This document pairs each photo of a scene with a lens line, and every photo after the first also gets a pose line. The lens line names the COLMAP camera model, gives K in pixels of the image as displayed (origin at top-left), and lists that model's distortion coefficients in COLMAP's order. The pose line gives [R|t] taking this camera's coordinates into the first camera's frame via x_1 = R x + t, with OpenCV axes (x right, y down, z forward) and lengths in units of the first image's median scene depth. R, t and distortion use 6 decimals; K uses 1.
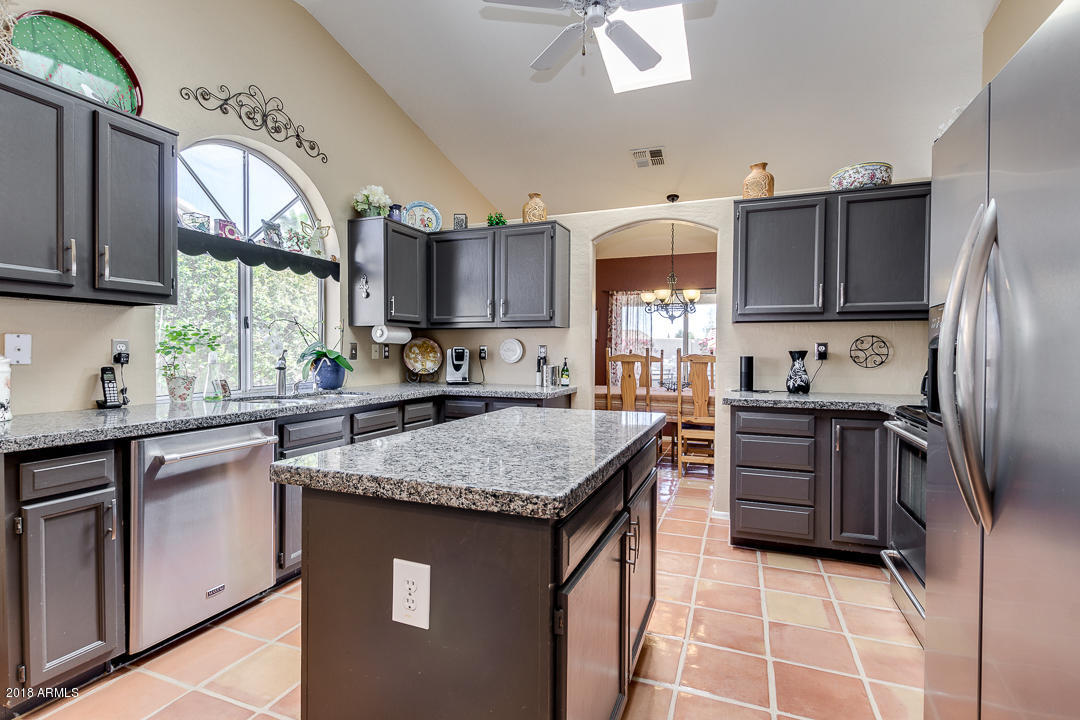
lens RADIAL K [[507.4, 0, 540.9], [0, 507.4, 359.2], [0, 0, 1]] dist [0.005305, -0.003190]
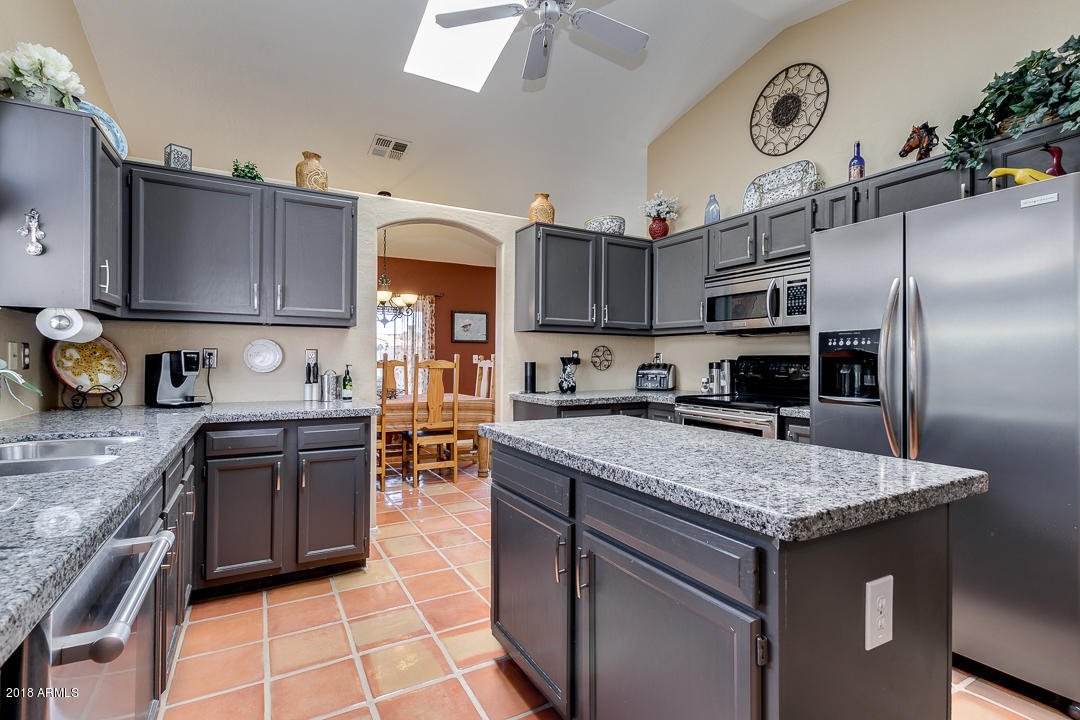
lens RADIAL K [[507.4, 0, 534.0], [0, 507.4, 357.3], [0, 0, 1]] dist [0.005305, -0.003190]
pose [[0.635868, 0.002421, 0.771794, -0.425953], [0.008437, 0.999914, -0.010088, -0.004469], [-0.771752, 0.012926, 0.635792, 0.267875]]
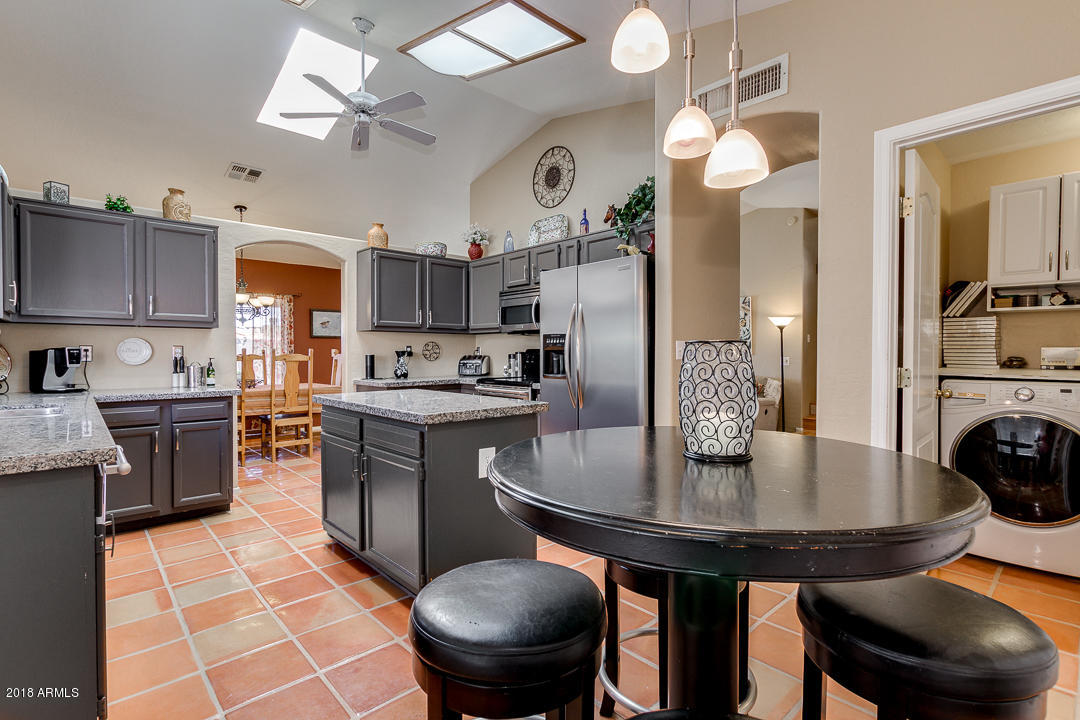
lens RADIAL K [[507.4, 0, 538.3], [0, 507.4, 359.8], [0, 0, 1]] dist [0.005305, -0.003190]
pose [[0.433577, -0.017624, 0.900944, -0.639515], [0.016013, 0.999802, 0.011851, -0.000806], [-0.900974, 0.009289, 0.433773, -0.044780]]
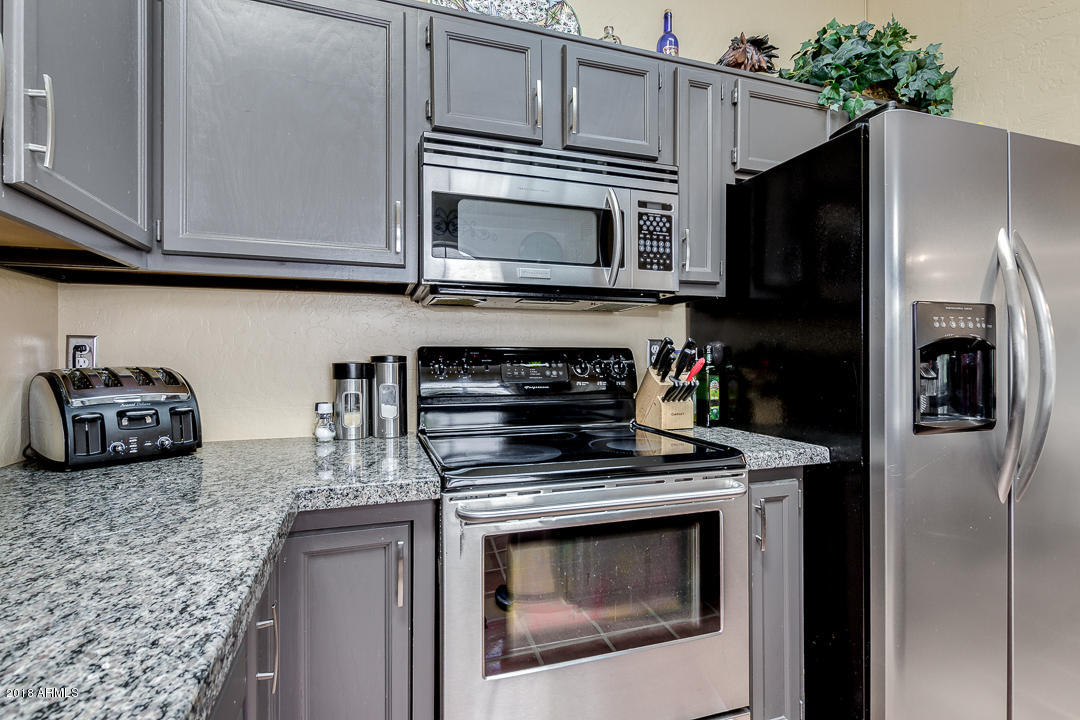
lens RADIAL K [[507.4, 0, 537.2], [0, 507.4, 361.1], [0, 0, 1]] dist [0.005305, -0.003190]
pose [[-0.644990, -0.005448, 0.764172, 0.206343], [0.009195, 0.999847, 0.014890, -0.007697], [-0.764136, 0.016630, -0.644841, 0.808914]]
